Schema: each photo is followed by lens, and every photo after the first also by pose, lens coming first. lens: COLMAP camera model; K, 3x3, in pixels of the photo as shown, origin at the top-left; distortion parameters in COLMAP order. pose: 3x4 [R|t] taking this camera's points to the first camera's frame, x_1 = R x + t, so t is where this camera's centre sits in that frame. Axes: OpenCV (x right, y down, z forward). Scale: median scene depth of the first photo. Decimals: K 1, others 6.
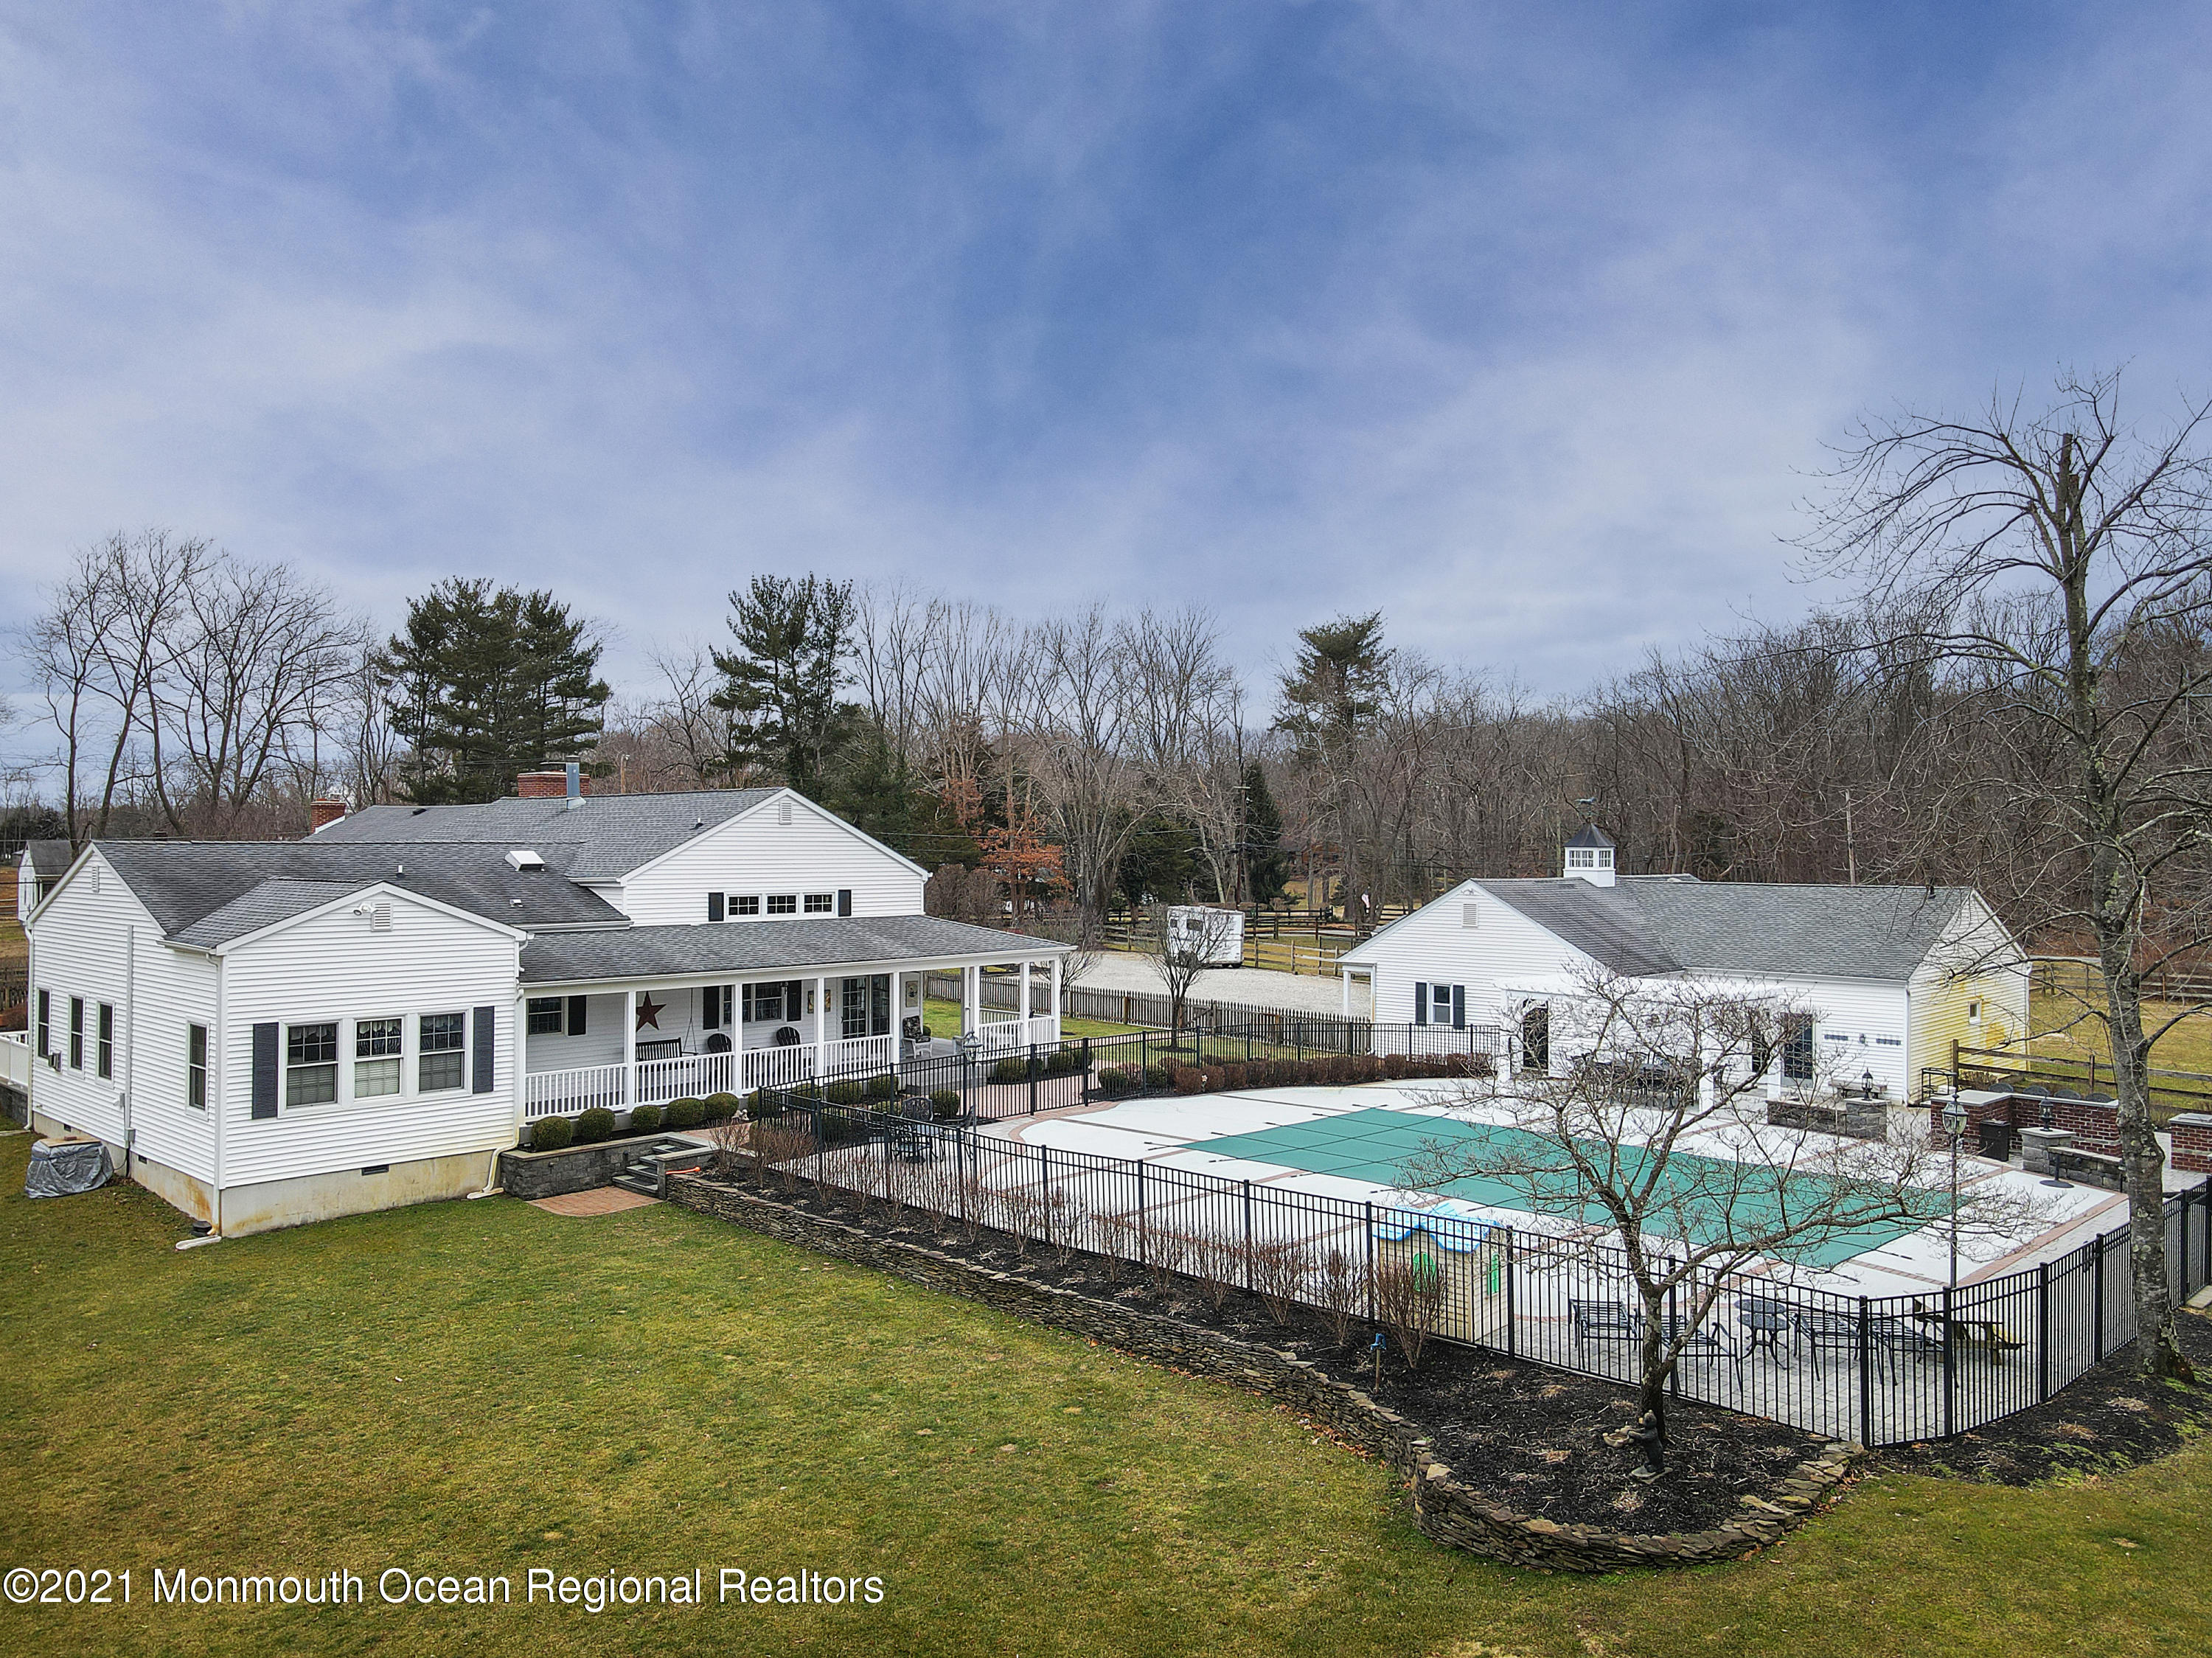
lens RADIAL K [[1581.7, 0, 1106.0], [0, 1581.7, 829.0], [0, 0, 1]] dist [0.002490, 0.003985]
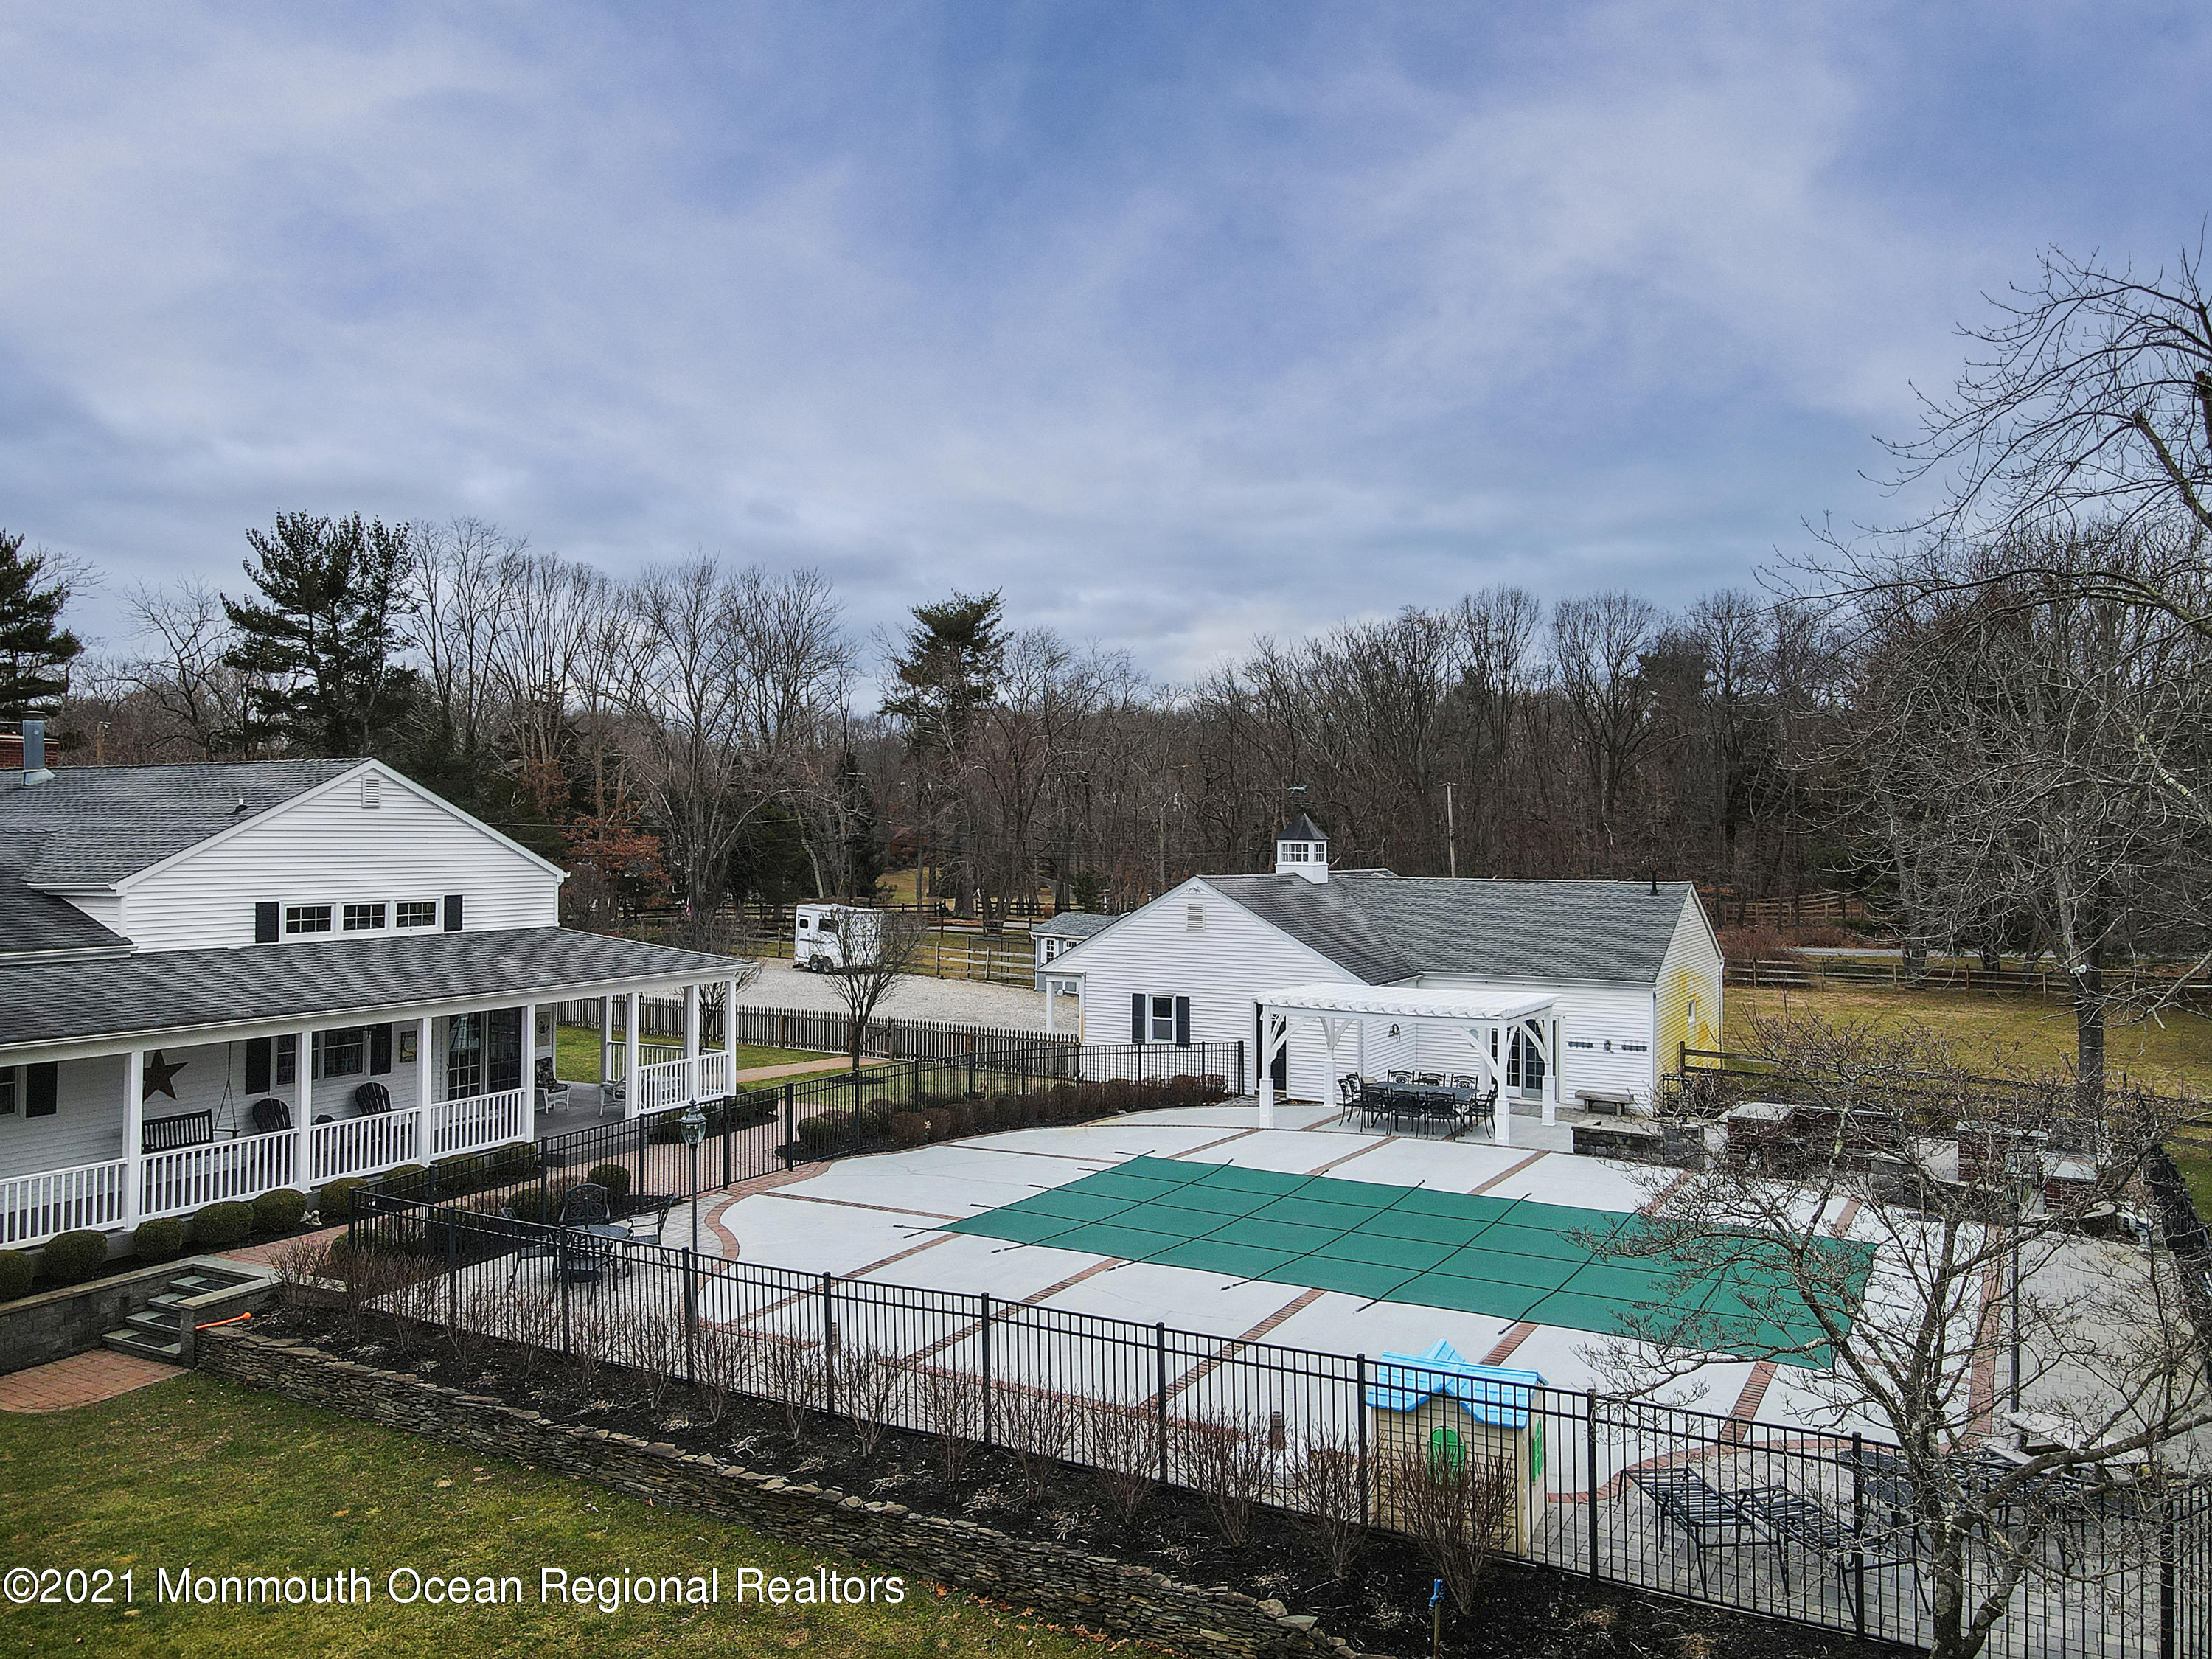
lens RADIAL K [[1603.1, 0, 1103.1], [0, 1603.1, 813.7], [0, 0, 1]] dist [0.006951, 0.036229]
pose [[0.965437, 0.006037, 0.260566, -0.066145], [-0.005110, 0.999978, -0.004235, 0.001143], [-0.260586, 0.002757, 0.965447, 0.181822]]
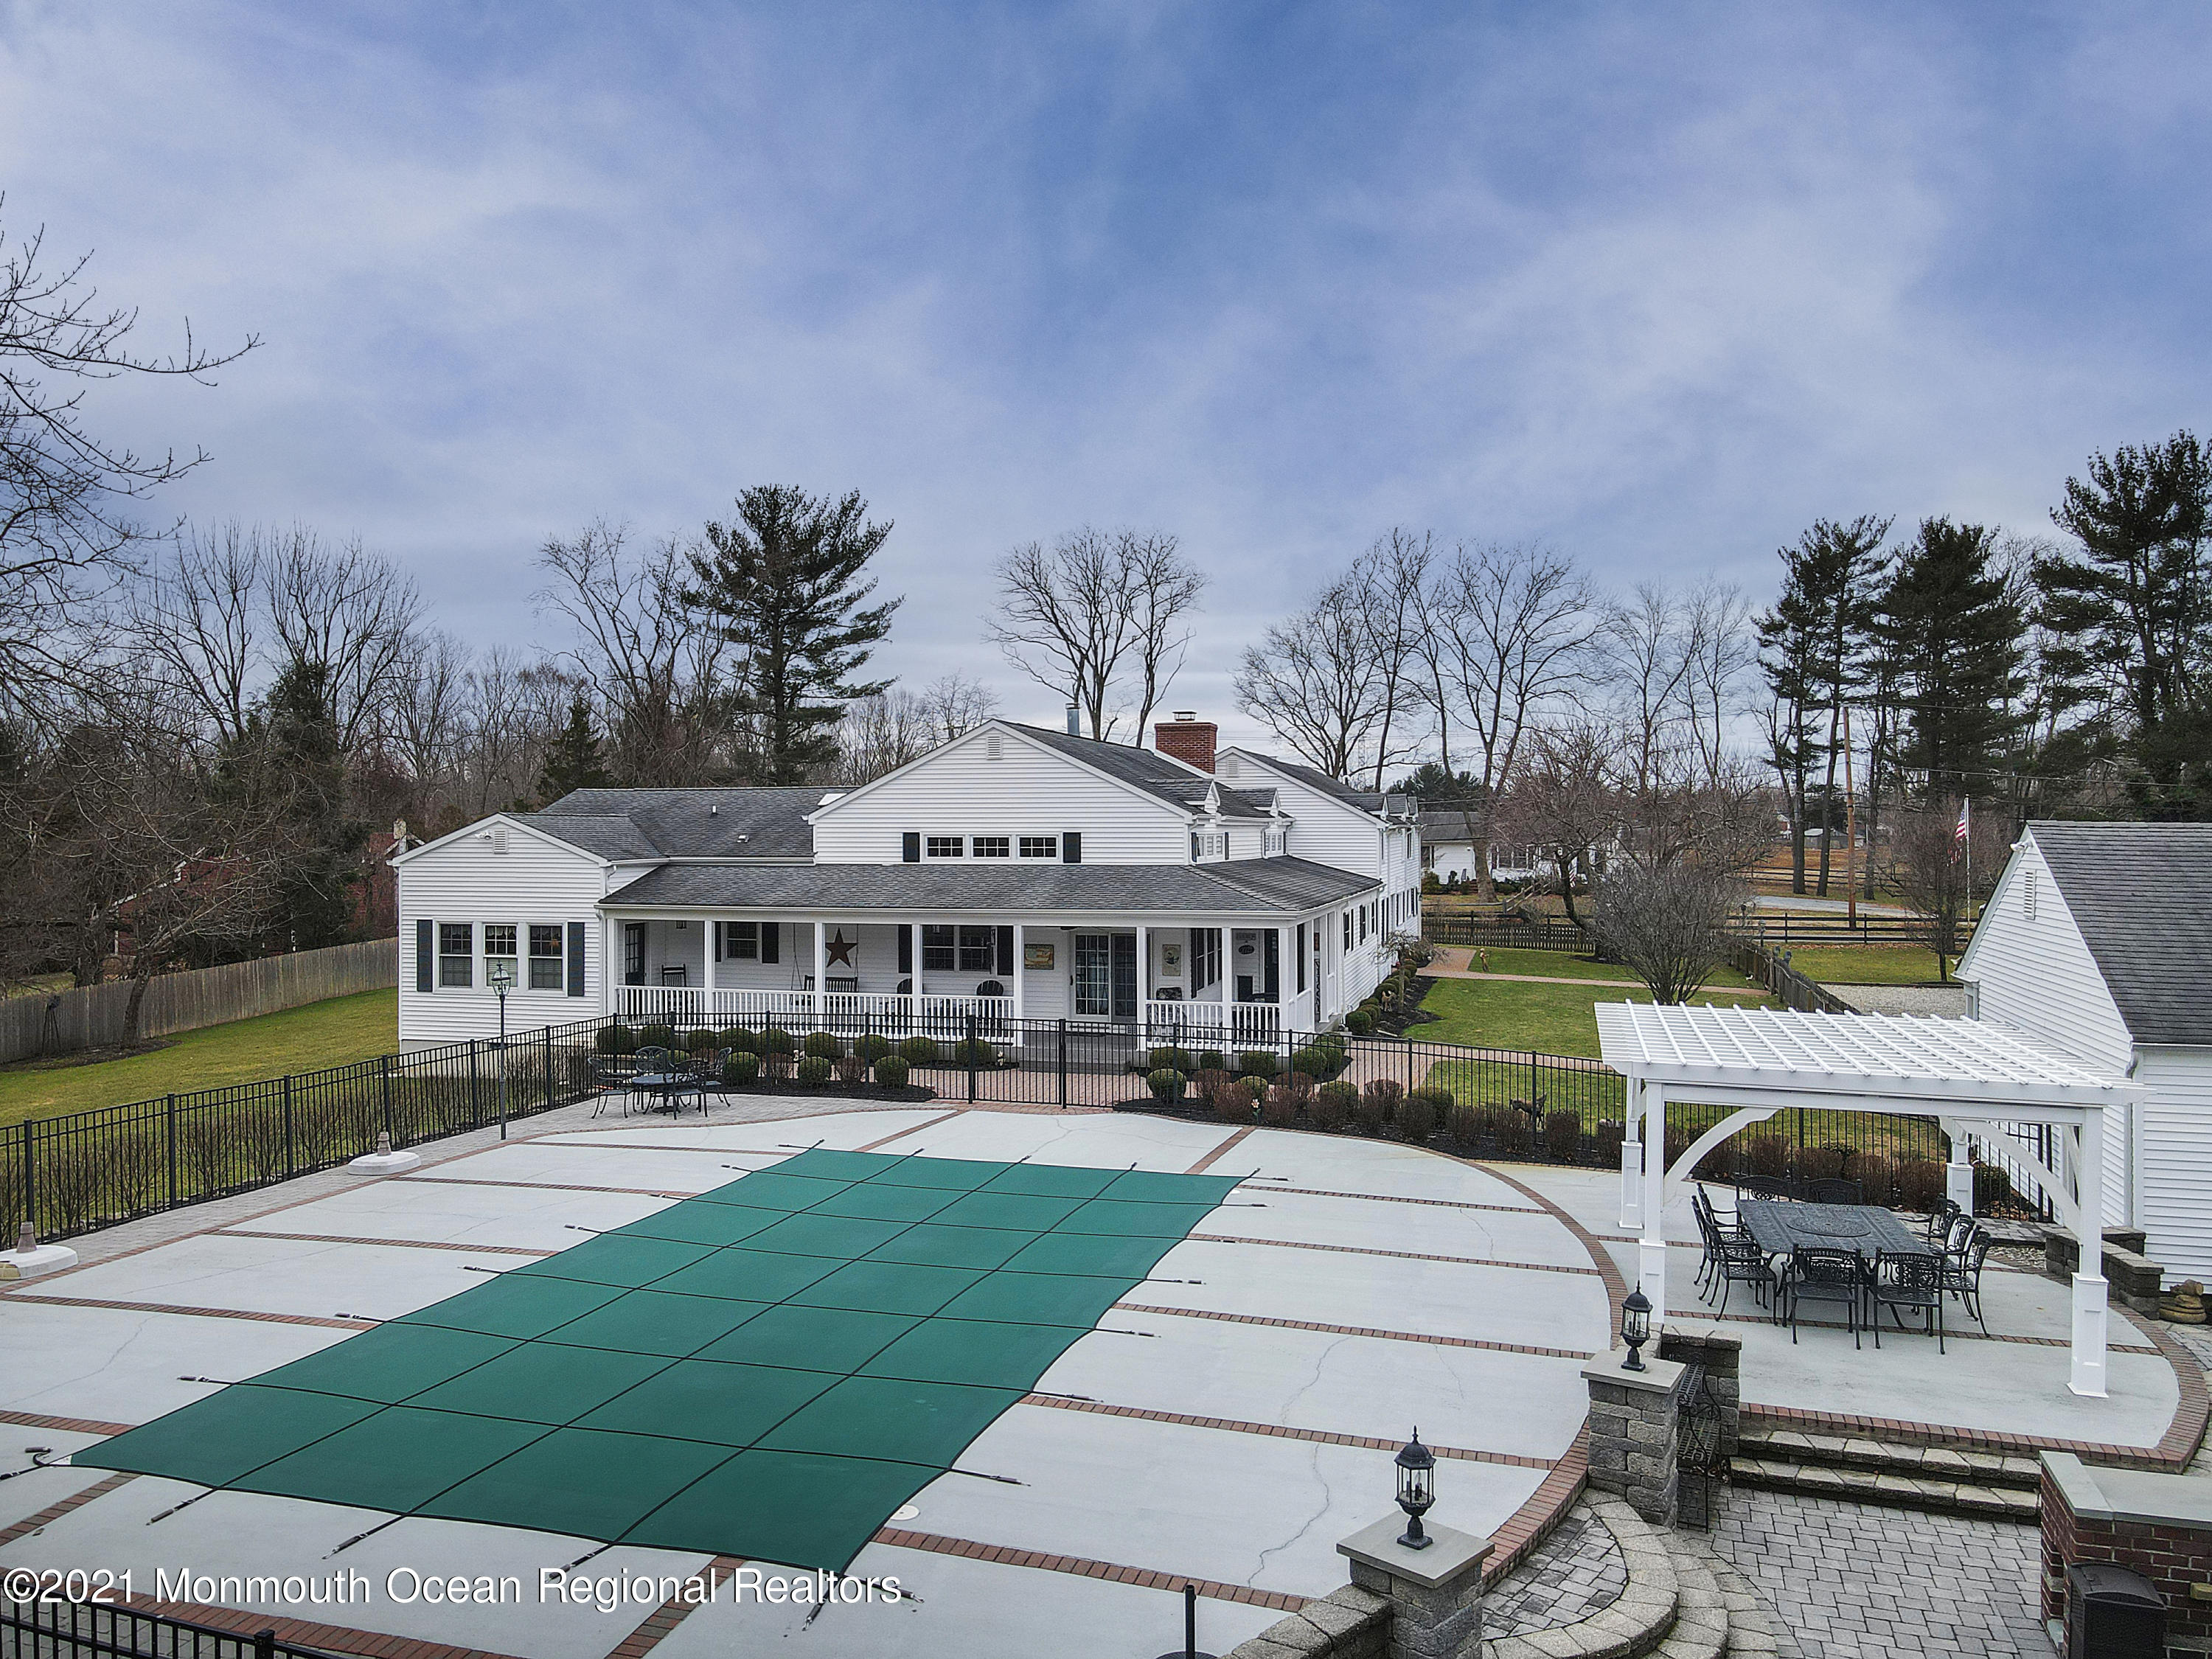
lens RADIAL K [[1603.1, 0, 1103.1], [0, 1603.1, 813.7], [0, 0, 1]] dist [0.006951, 0.036229]
pose [[0.471183, -0.010317, -0.881975, 0.627001], [0.010219, 0.999928, -0.006238, 0.033734], [0.881976, -0.006074, 0.471254, 0.599173]]
